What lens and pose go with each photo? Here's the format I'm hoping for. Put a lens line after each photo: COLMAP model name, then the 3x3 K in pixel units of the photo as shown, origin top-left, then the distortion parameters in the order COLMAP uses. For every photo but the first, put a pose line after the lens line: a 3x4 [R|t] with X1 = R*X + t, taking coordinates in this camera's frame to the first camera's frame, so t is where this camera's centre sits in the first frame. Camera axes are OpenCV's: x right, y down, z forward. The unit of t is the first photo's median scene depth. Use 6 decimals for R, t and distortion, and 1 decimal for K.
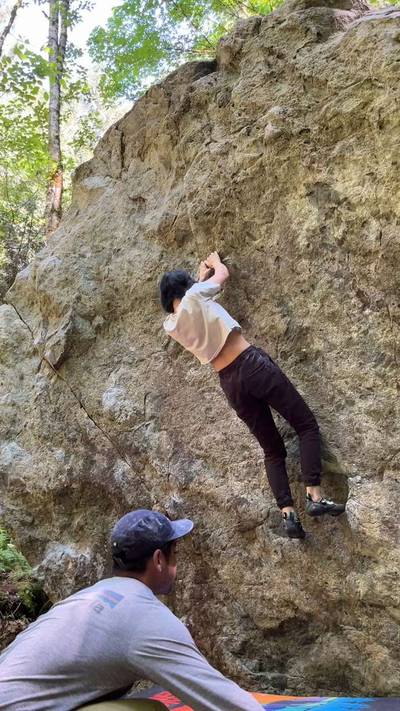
lens RADIAL K [[612.3, 0, 200.7], [0, 612.3, 357.1], [0, 0, 1]] dist [0.057413, -0.091679]
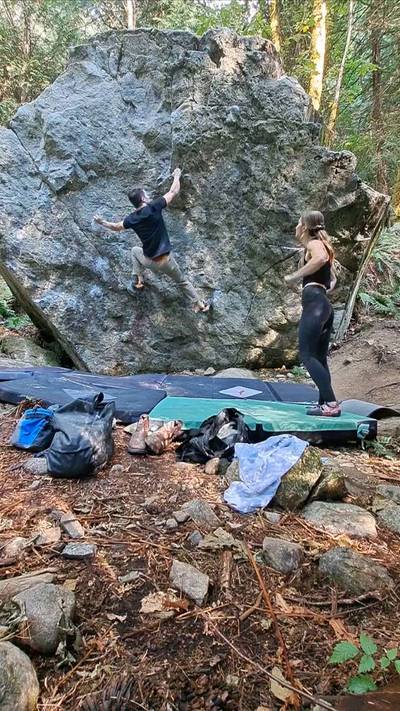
lens RADIAL K [[326.1, 0, 196.9], [0, 326.1, 359.3], [0, 0, 1]] dist [-0.012090, -0.001332]
pose [[0.814476, 0.008926, 0.580128, -0.513626], [-0.298746, 0.863598, 0.406140, -0.075273], [-0.497372, -0.504102, 0.706047, -0.075965]]
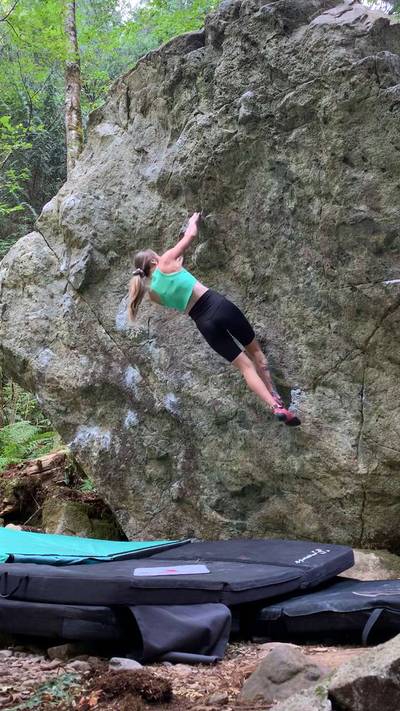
lens RADIAL K [[617.0, 0, 199.8], [0, 617.0, 353.8], [0, 0, 1]] dist [0.141253, -0.360353]
pose [[0.998821, 0.011412, -0.047188, 0.080232], [-0.001654, 0.979415, 0.201851, -0.131424], [0.048520, -0.201535, 0.978279, -0.280267]]
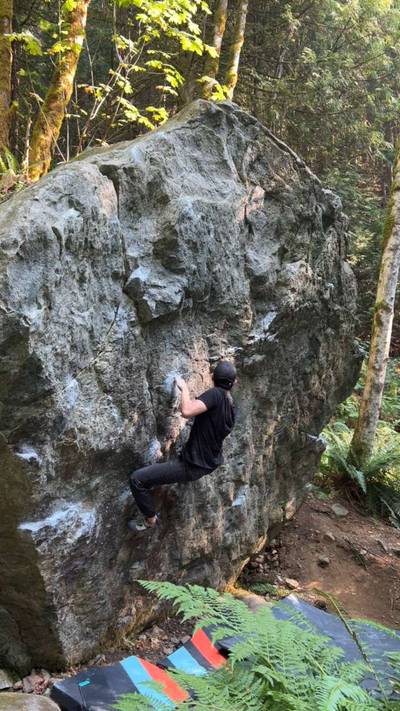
lens RADIAL K [[590.9, 0, 200.0], [0, 590.9, 355.5], [0, 0, 1]] dist [0.086432, -0.000103]
pose [[-0.069485, 0.144210, 0.987105, -1.268872], [-0.518348, 0.840213, -0.159238, 0.181723], [-0.852342, -0.522729, 0.016369, 1.046265]]
